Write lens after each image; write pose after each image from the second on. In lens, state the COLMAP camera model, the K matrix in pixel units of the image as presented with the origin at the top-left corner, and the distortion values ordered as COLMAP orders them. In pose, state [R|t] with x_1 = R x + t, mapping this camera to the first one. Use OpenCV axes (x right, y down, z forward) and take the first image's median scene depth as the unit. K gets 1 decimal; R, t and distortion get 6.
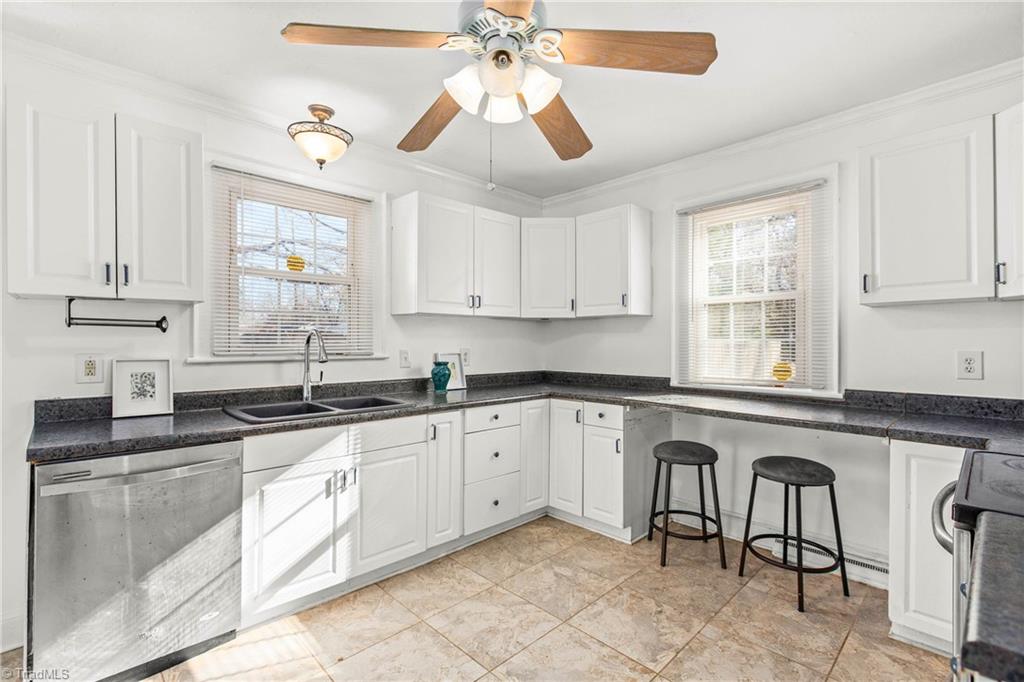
lens RADIAL K [[471.7, 0, 512.1], [0, 471.7, 340.8], [0, 0, 1]] dist [0.002323, 0.000691]
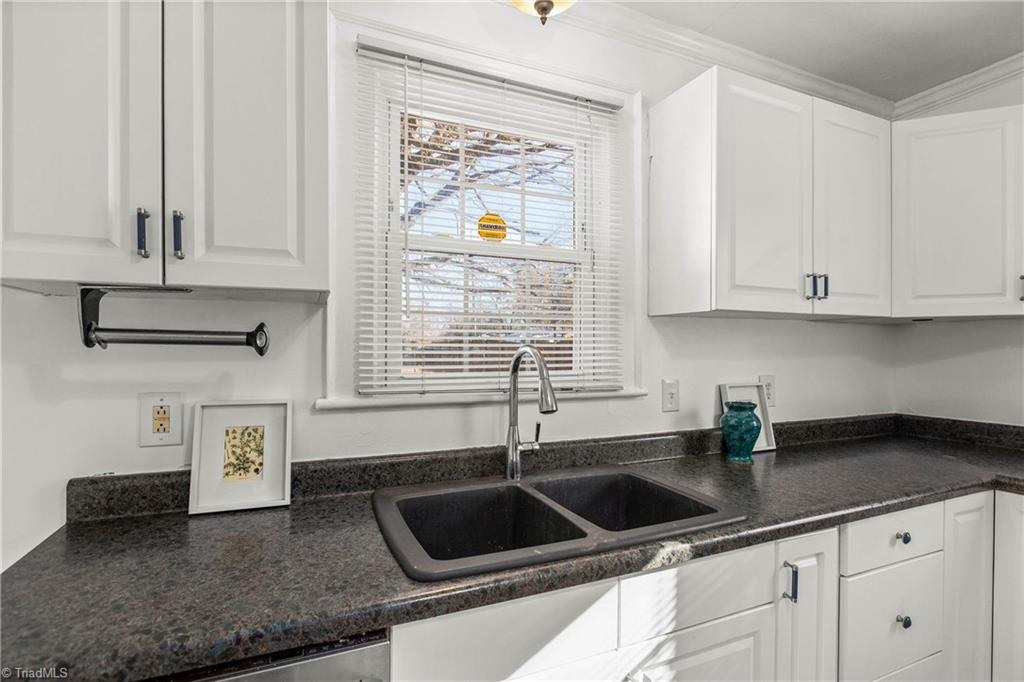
lens RADIAL K [[482.5, 0, 509.4], [0, 482.5, 351.7], [0, 0, 1]] dist [-0.002269, 0.000448]
pose [[0.937483, 0.003109, -0.348018, -0.254520], [-0.000862, 0.999978, 0.006610, -0.020435], [0.348031, -0.005897, 0.937464, 0.496453]]
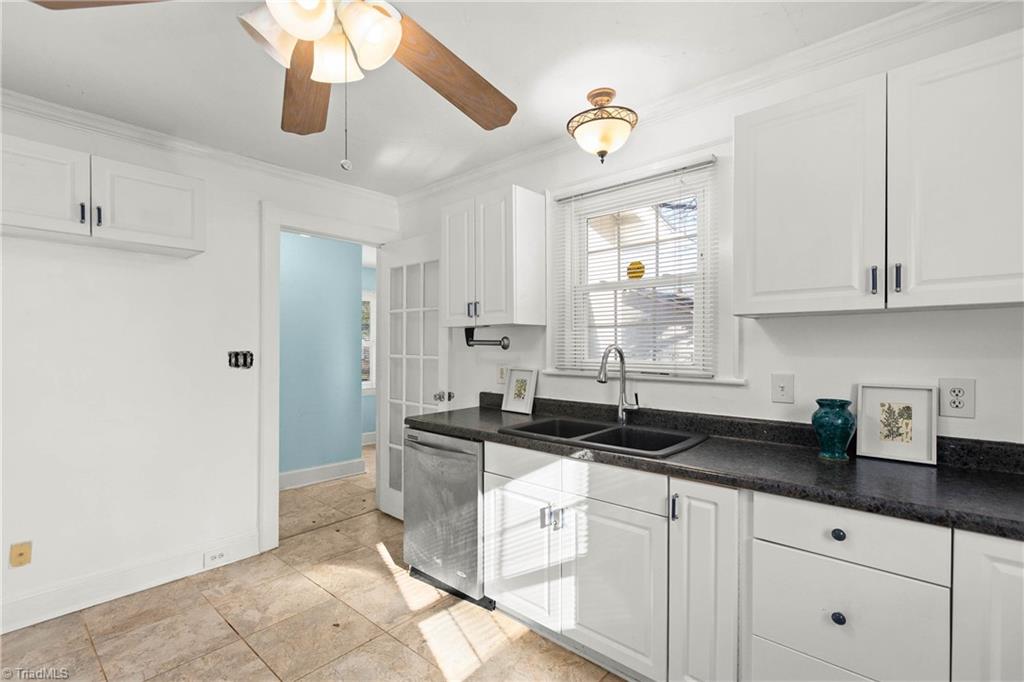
lens RADIAL K [[471.7, 0, 489.8], [0, 471.7, 346.4], [0, 0, 1]] dist [0.002323, 0.000691]
pose [[0.044439, 0.001431, -0.999011, 0.450664], [0.002941, 0.999994, 0.001563, -0.022510], [0.999008, -0.003007, 0.044435, 0.727500]]
